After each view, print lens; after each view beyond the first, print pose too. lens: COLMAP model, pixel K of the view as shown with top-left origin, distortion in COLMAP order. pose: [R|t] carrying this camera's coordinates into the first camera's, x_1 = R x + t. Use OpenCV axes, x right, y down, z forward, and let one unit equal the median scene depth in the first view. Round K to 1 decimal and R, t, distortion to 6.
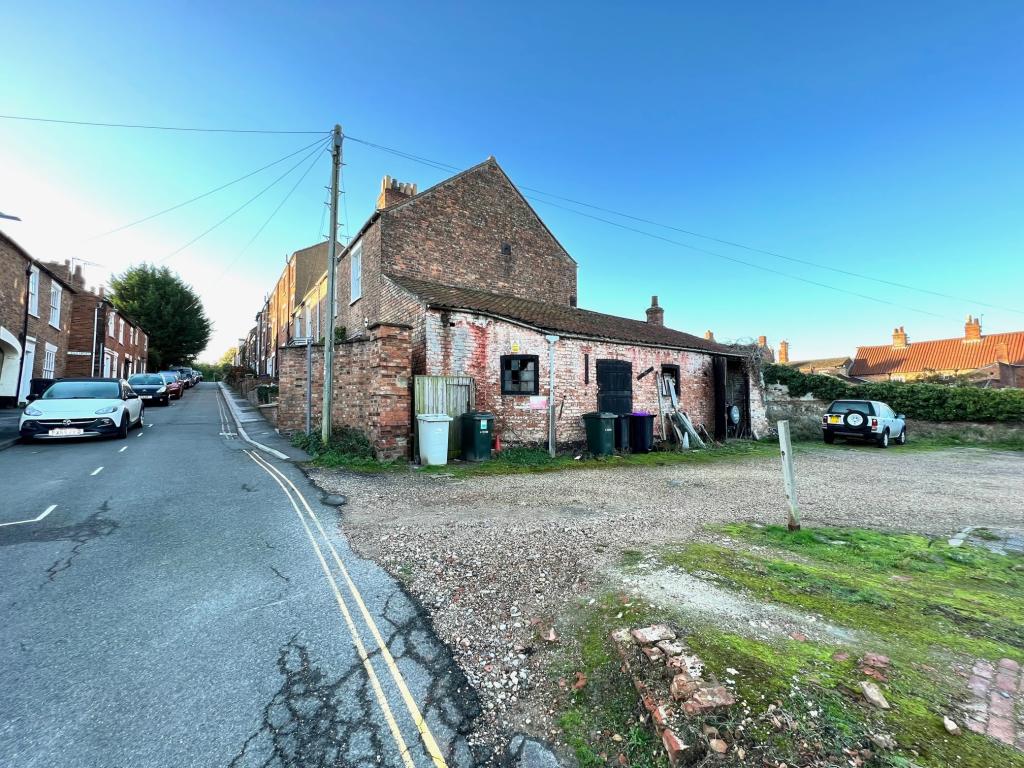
lens RADIAL K [[407.5, 0, 510.7], [0, 407.5, 384.2], [0, 0, 1]] dist [0.000630, -0.000168]
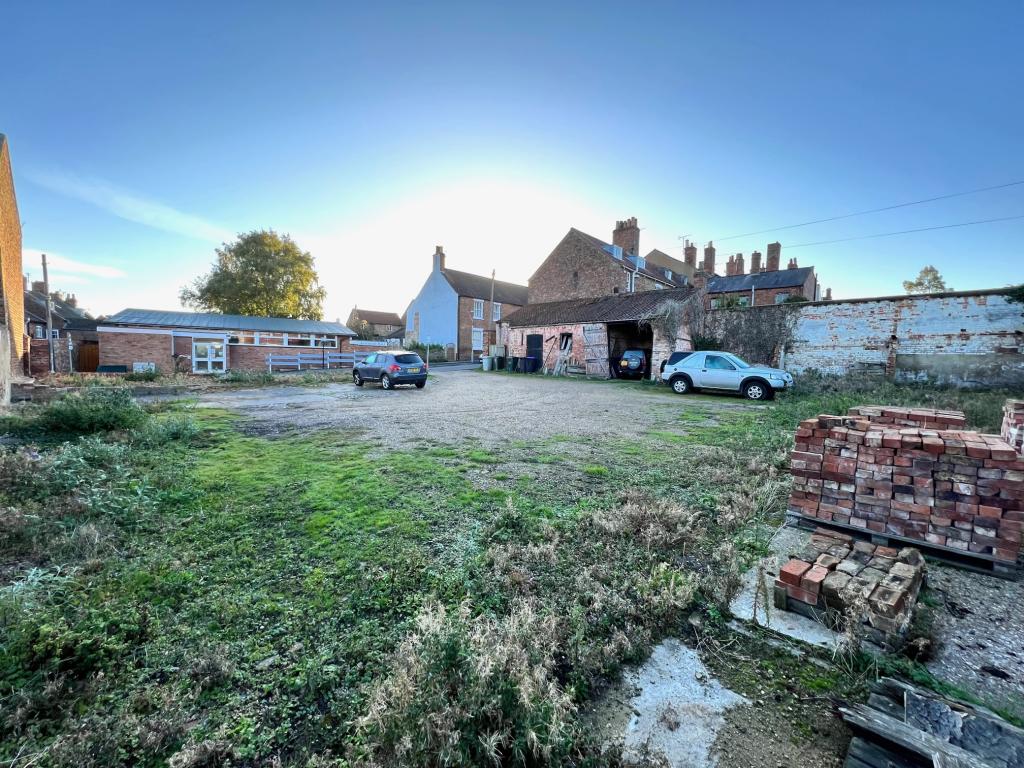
lens RADIAL K [[407.5, 0, 515.6], [0, 407.5, 382.4], [0, 0, 1]] dist [0.000630, -0.000168]
pose [[0.179050, 0.063705, -0.981775, 1.886096], [0.029515, 0.997104, 0.070082, 0.034817], [0.983397, -0.041525, 0.176651, 0.365121]]
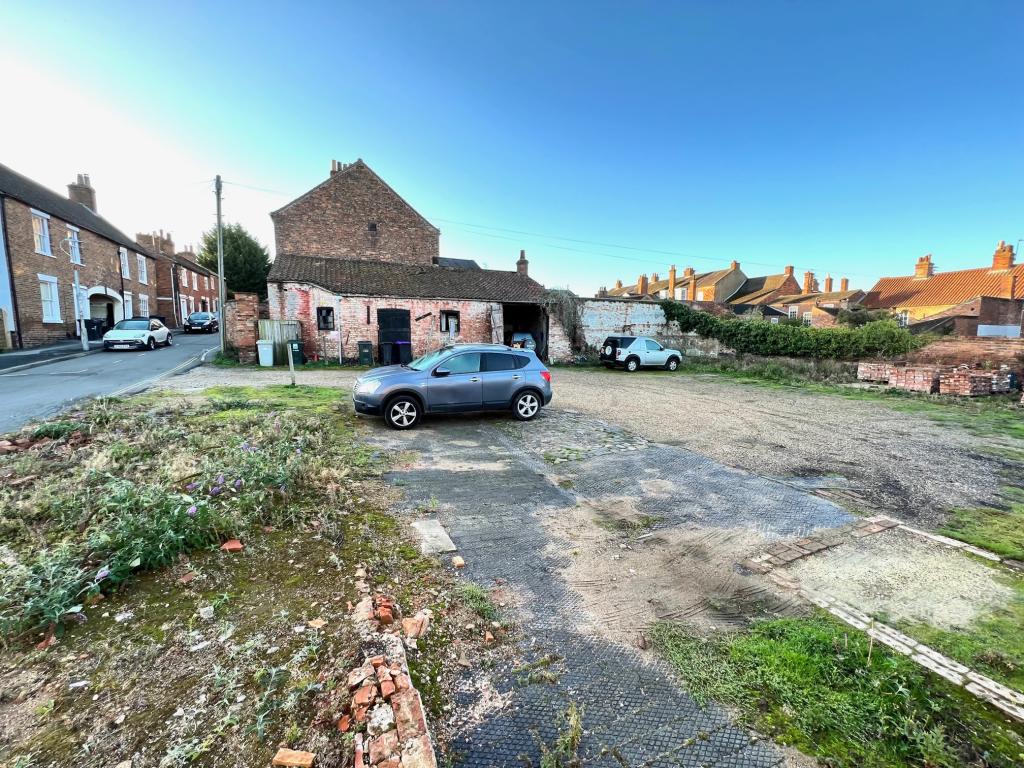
lens RADIAL K [[407.5, 0, 508.9], [0, 407.5, 383.3], [0, 0, 1]] dist [0.000630, -0.000168]
pose [[0.976972, 0.037936, -0.209969, 0.792974], [-0.002330, 0.985906, 0.167287, -0.029762], [0.213356, -0.162945, 0.963290, -0.378532]]
